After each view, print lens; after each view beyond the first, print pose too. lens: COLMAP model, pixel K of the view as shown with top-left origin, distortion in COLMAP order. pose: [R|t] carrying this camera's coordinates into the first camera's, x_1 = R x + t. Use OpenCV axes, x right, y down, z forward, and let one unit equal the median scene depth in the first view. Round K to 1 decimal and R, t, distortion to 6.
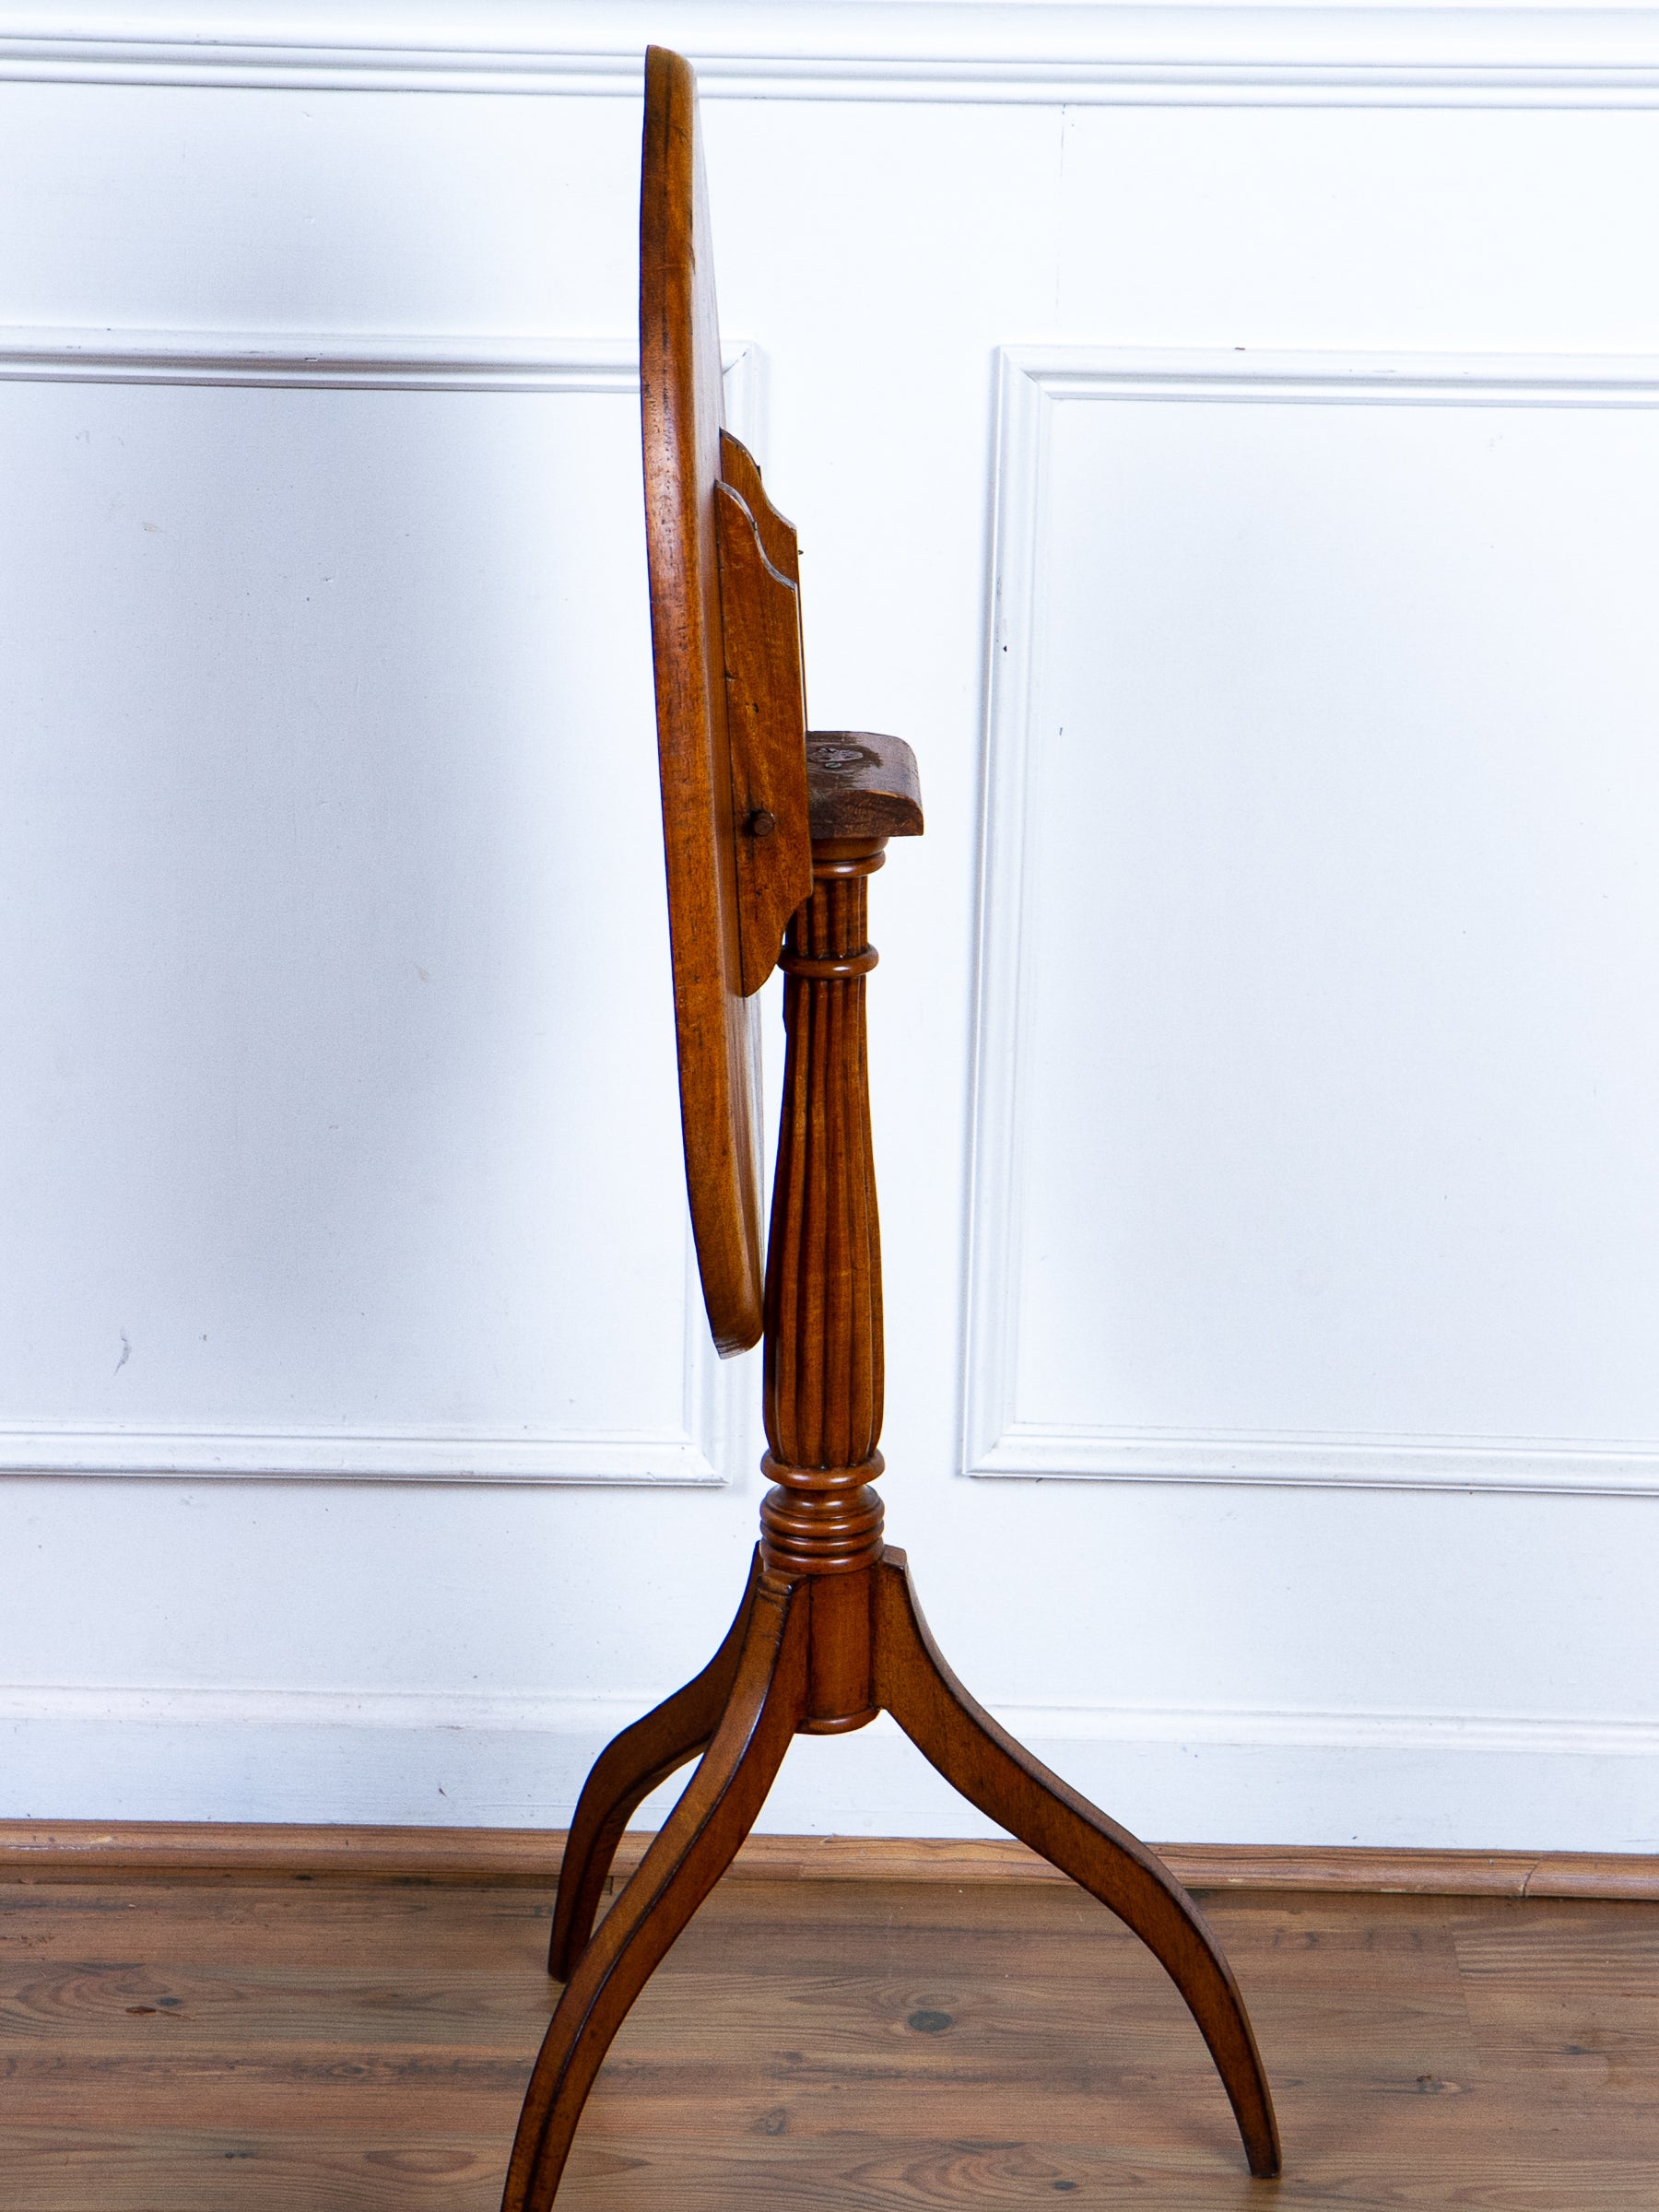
lens RADIAL K [[6278.3, 0, 817.9], [0, 6278.3, 1261.0], [0, 0, 1]] dist [0.405317, 0.769391]
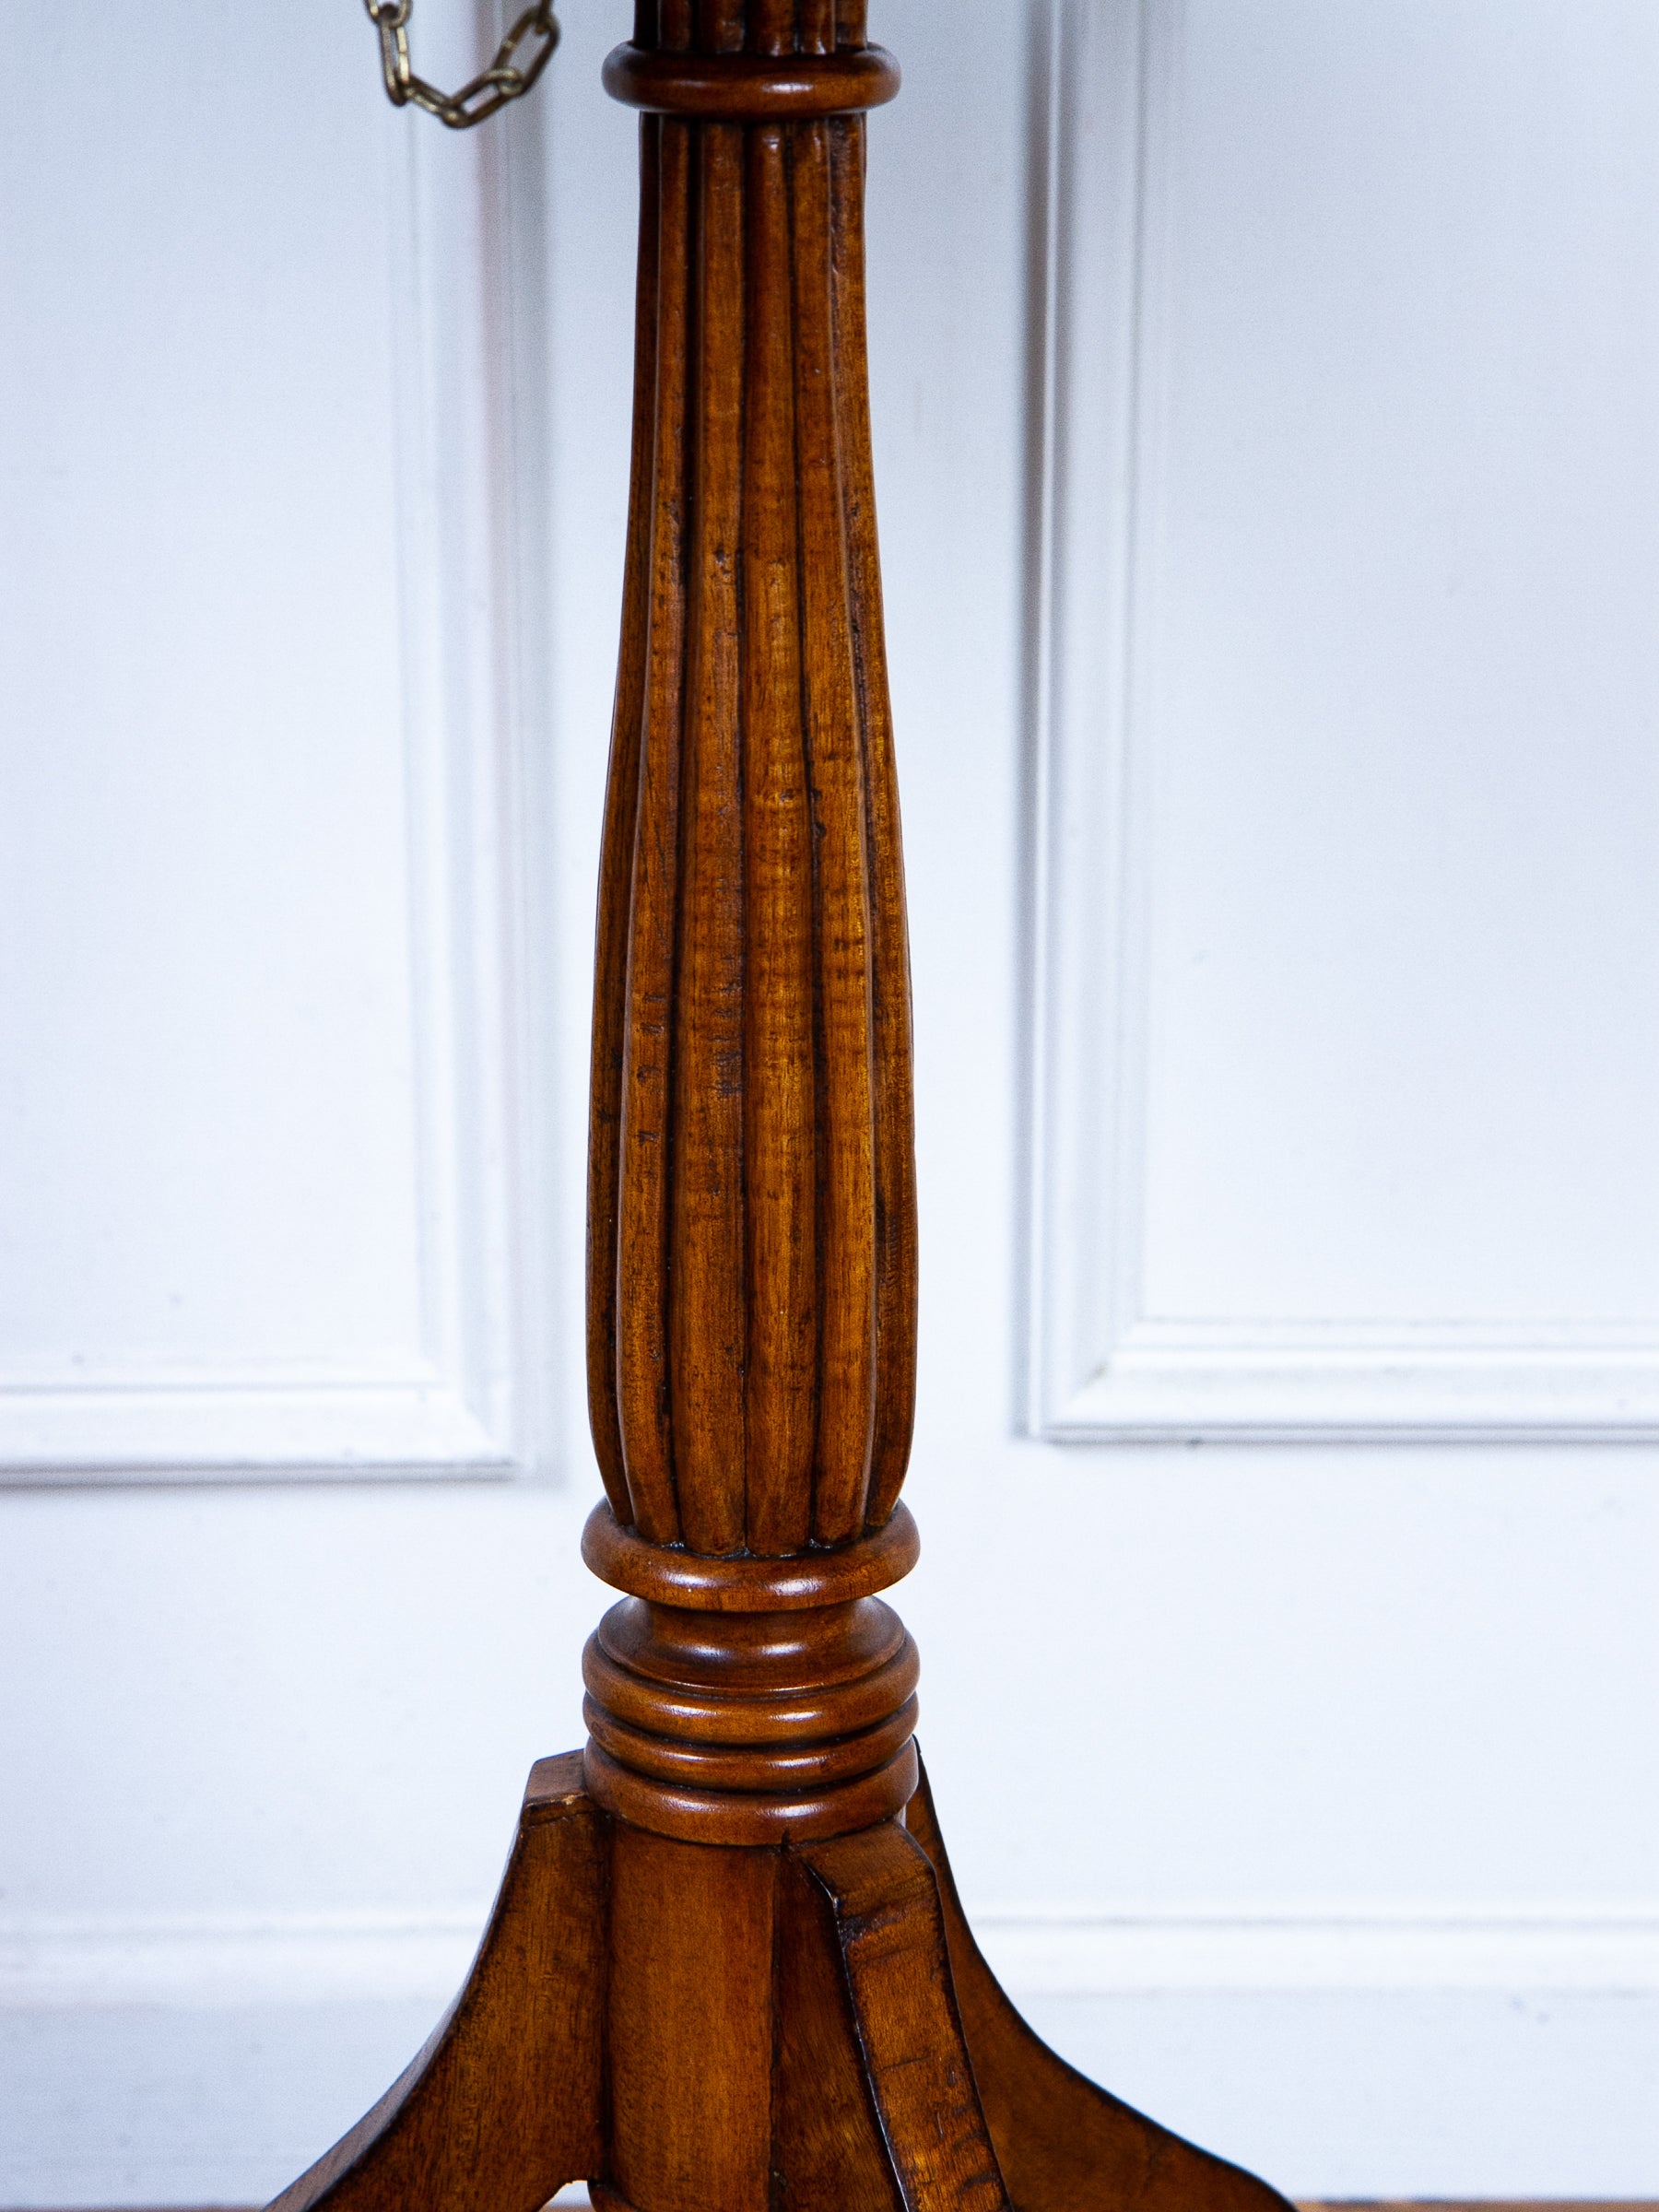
lens RADIAL K [[5631.4, 0, 829.5], [0, 5631.4, 1106.0], [0, 0, 1]] dist [0.002338, 1.068632]
pose [[0.999278, -0.024826, 0.028756, -0.003130], [0.024198, 0.999465, 0.021991, 0.000449], [-0.029287, -0.021279, 0.999345, 0.589373]]
